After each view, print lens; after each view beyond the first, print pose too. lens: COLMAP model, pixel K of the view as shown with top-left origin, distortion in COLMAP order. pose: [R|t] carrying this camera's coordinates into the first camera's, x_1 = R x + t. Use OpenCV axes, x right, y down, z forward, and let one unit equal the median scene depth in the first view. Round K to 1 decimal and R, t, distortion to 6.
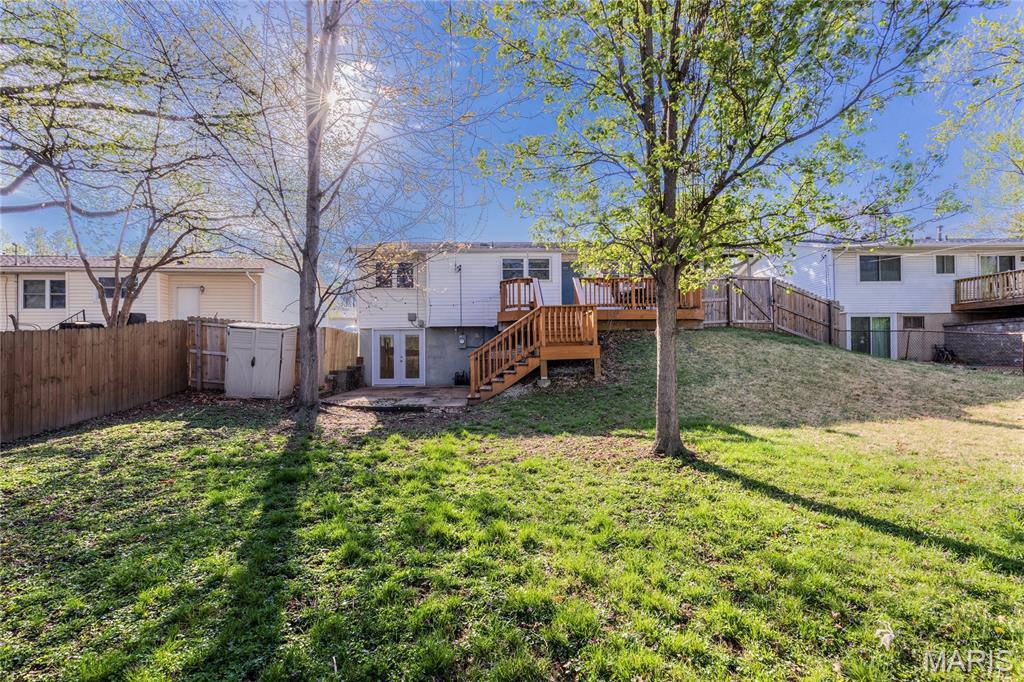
lens RADIAL K [[459.8, 0, 512.7], [0, 459.8, 352.4], [0, 0, 1]] dist [-0.000167, -0.000115]
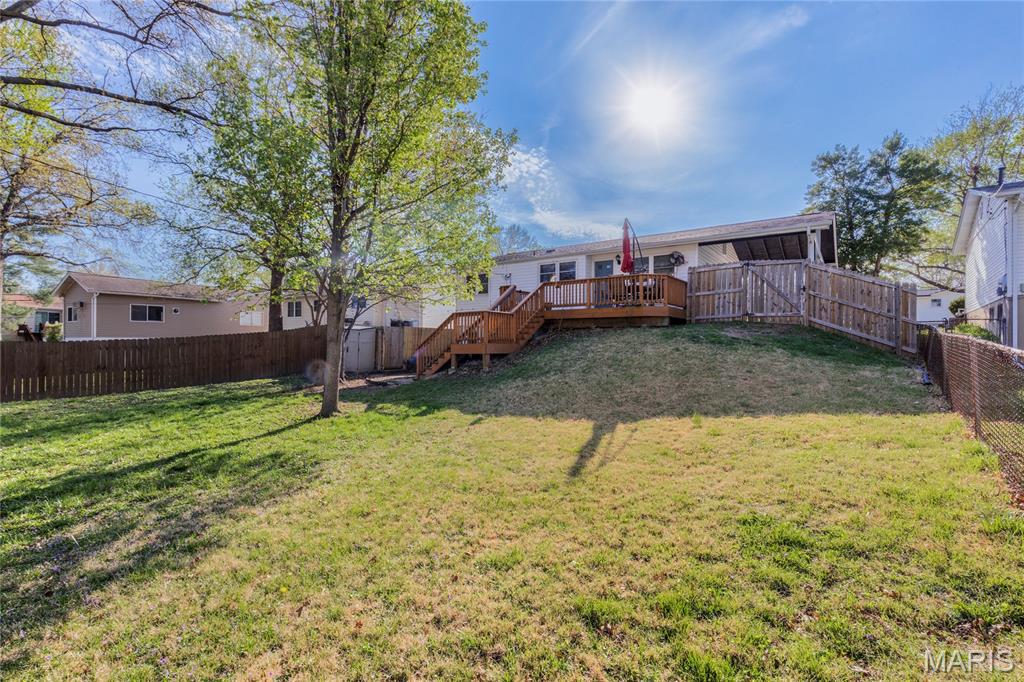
lens RADIAL K [[459.8, 0, 512.7], [0, 459.8, 352.4], [0, 0, 1]] dist [-0.000167, -0.000115]
pose [[0.761857, 0.026254, -0.647212, 1.026959], [-0.013296, 0.999602, 0.024898, -0.022095], [0.647608, -0.010364, 0.761903, 0.126655]]
